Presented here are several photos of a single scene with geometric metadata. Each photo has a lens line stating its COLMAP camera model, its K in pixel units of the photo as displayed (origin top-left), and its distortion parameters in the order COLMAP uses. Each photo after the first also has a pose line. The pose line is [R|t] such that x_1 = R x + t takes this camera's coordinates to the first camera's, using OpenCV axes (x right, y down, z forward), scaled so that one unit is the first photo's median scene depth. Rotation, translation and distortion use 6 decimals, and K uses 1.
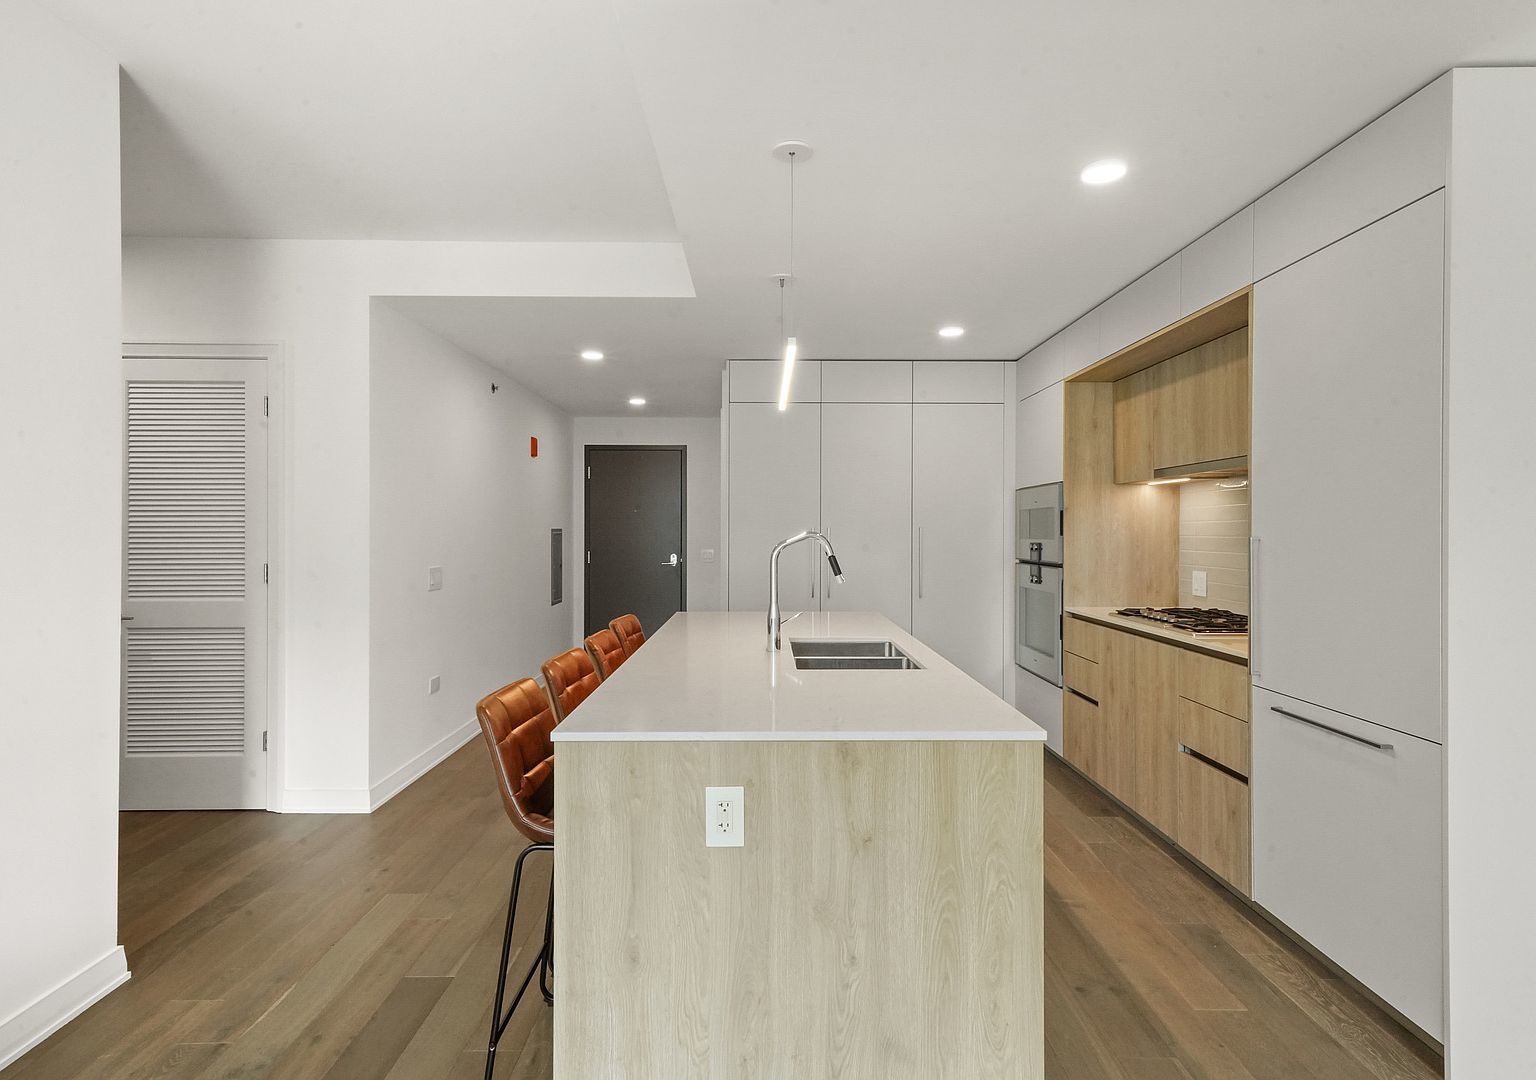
lens RADIAL K [[814.2, 0, 764.7], [0, 814.2, 531.6], [0, 0, 1]] dist [0.023521, 0.000339]
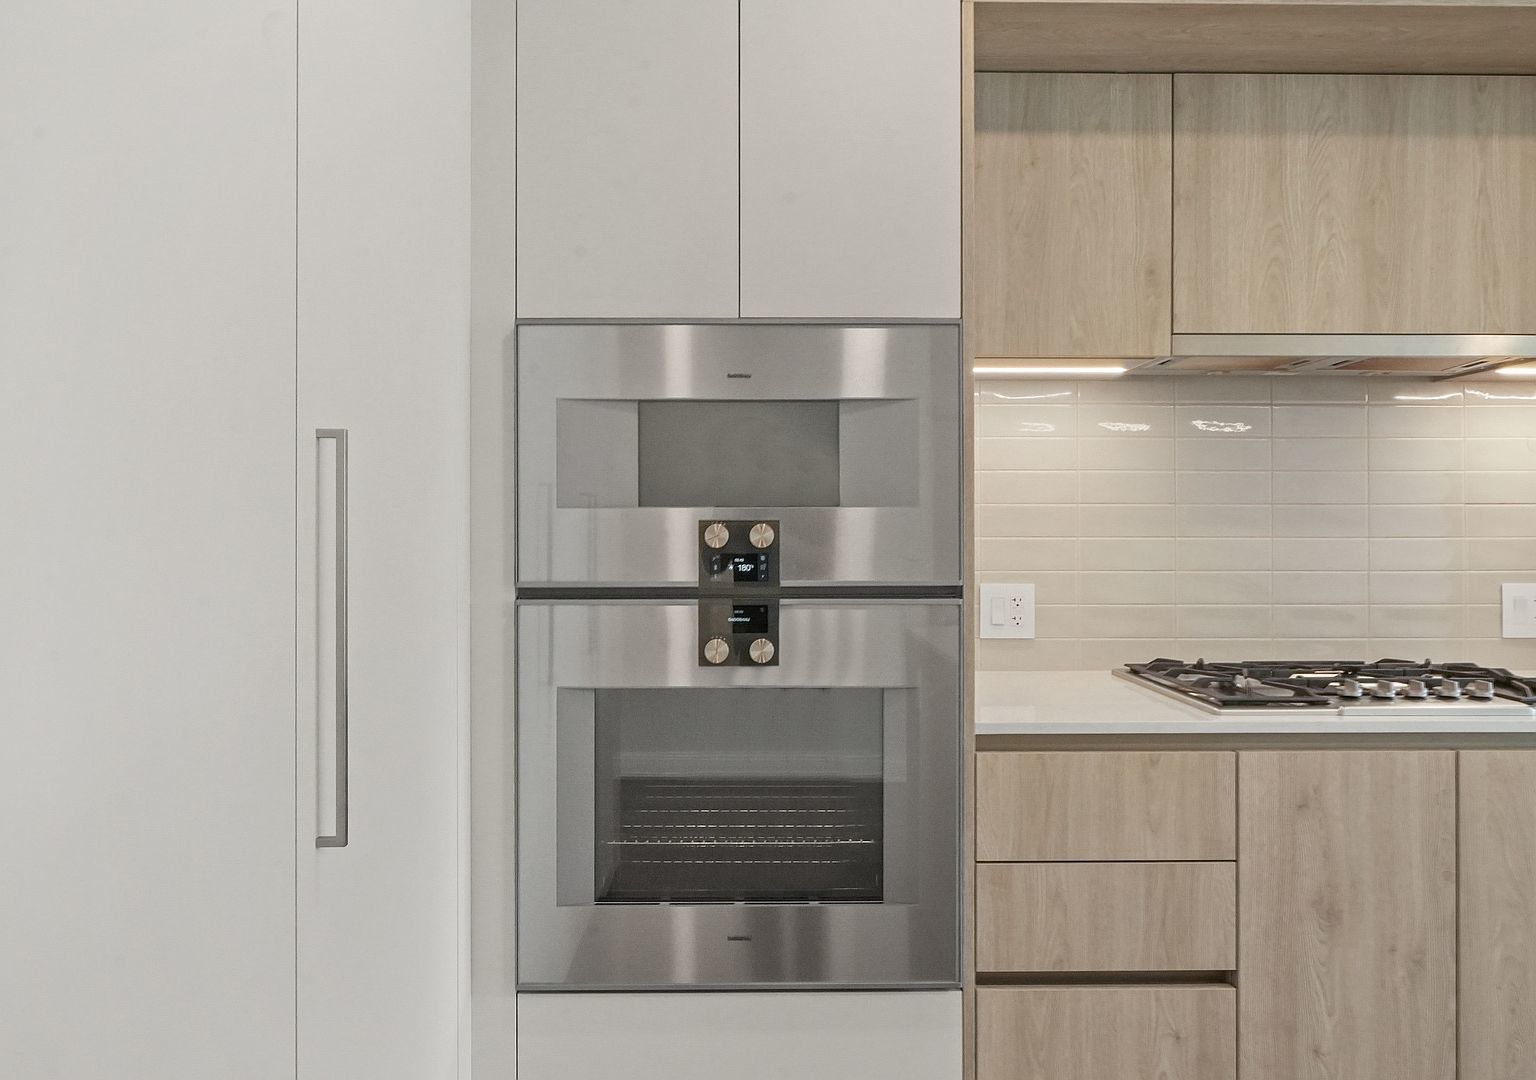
lens RADIAL K [[1017.3, 0, 759.3], [0, 1017.3, 537.9], [0, 0, 1]] dist [-0.007216, 0.004101]
pose [[-0.004188, -0.007437, 0.999964, -0.021519], [0.001999, 0.999970, 0.007445, 0.019236], [-0.999989, 0.002030, -0.004173, 1.127254]]
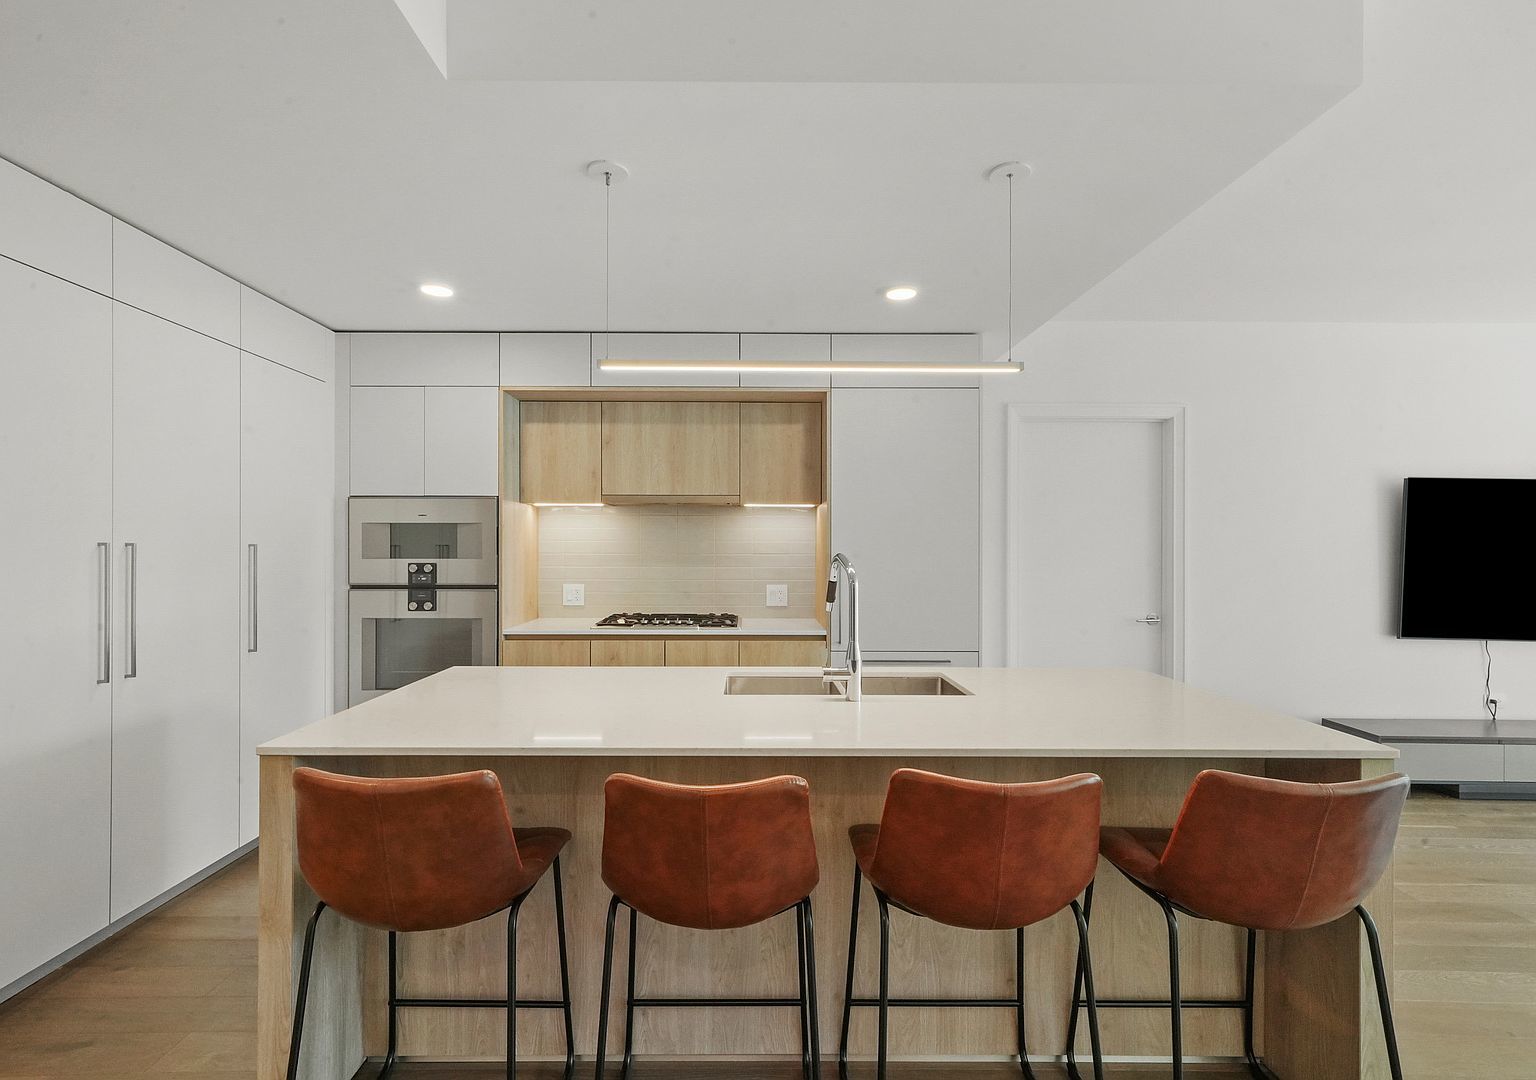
lens RADIAL K [[724.4, 0, 757.4], [0, 724.4, 551.3], [0, 0, 1]] dist [0.014015, 0.000765]
pose [[-0.003991, -0.005935, 0.999974, -0.484332], [-0.001032, 0.999982, 0.005931, -0.004155], [-0.999992, -0.001008, -0.003997, 0.740124]]
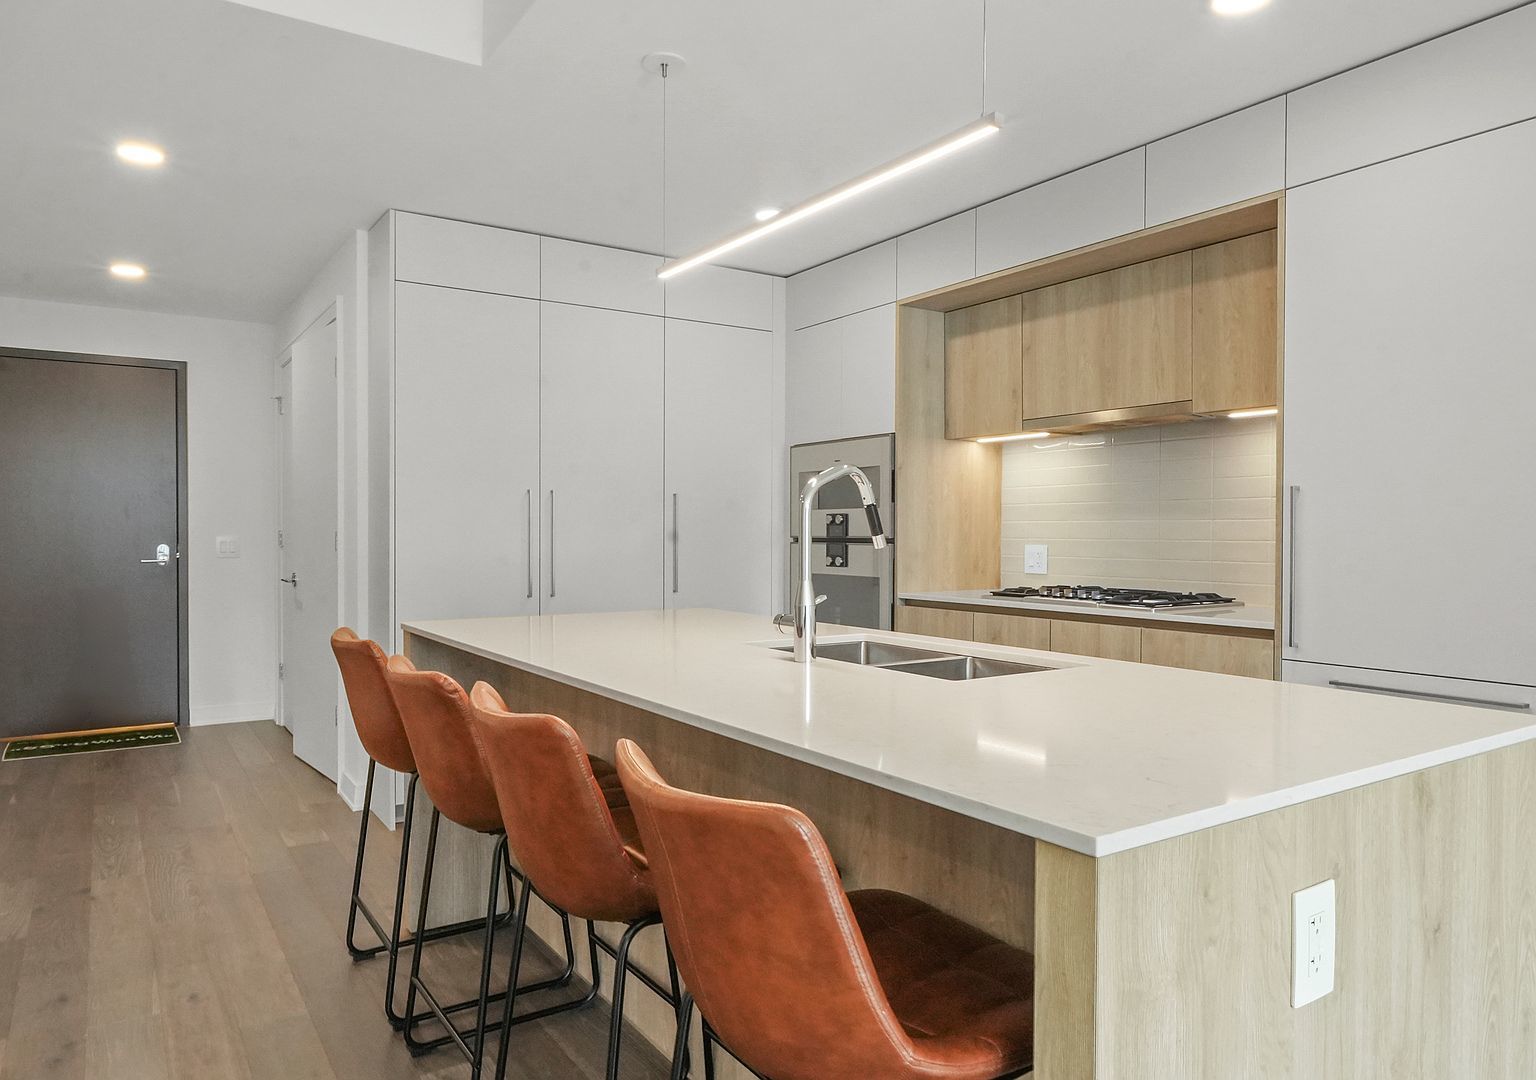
lens RADIAL K [[1017.3, 0, 764.0], [0, 1017.3, 545.6], [0, 0, 1]] dist [-0.007216, 0.004101]
pose [[0.836586, -0.006012, 0.547802, -0.283475], [-0.000747, 0.999926, 0.012116, 0.036220], [-0.547835, -0.010545, 0.836520, 0.267605]]
